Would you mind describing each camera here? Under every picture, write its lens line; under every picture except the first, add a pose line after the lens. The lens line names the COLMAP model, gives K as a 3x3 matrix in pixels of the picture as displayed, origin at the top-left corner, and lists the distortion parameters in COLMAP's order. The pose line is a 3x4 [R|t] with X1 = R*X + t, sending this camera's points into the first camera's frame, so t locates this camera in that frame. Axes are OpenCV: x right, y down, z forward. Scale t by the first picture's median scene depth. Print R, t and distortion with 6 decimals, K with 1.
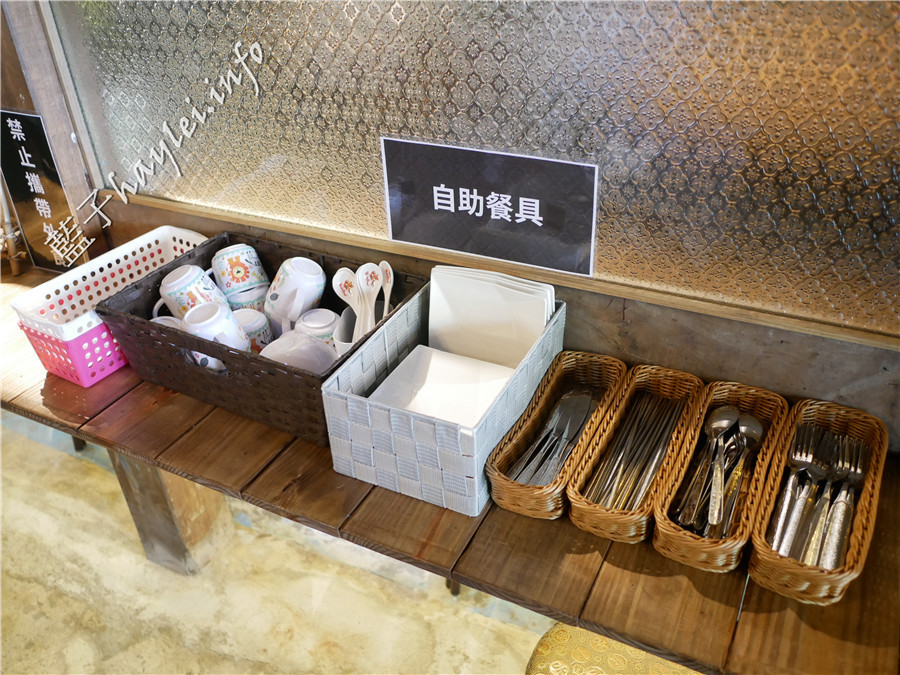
lens RADIAL K [[785.2, 0, 449.4], [0, 785.2, 339.5], [0, 0, 1]] dist [-0.043922, -0.009607]
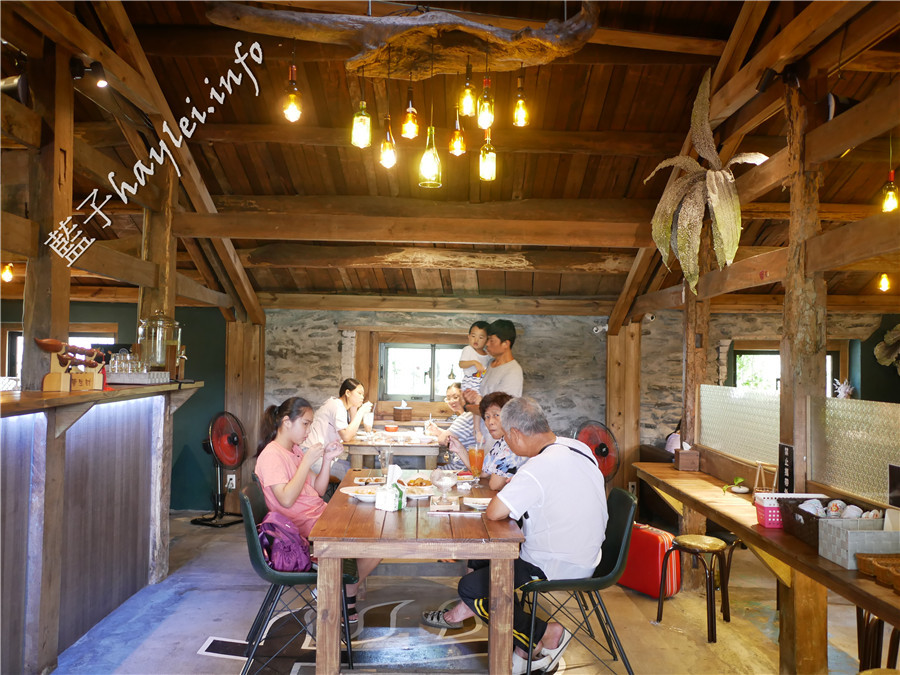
lens RADIAL K [[785.2, 0, 449.7], [0, 785.2, 336.1], [0, 0, 1]] dist [-0.043922, -0.009607]
pose [[0.461859, 0.022337, -0.886672, 1.543159], [-0.511174, 0.823664, -0.245516, 0.790850], [0.724836, 0.566638, 0.391835, -1.391536]]
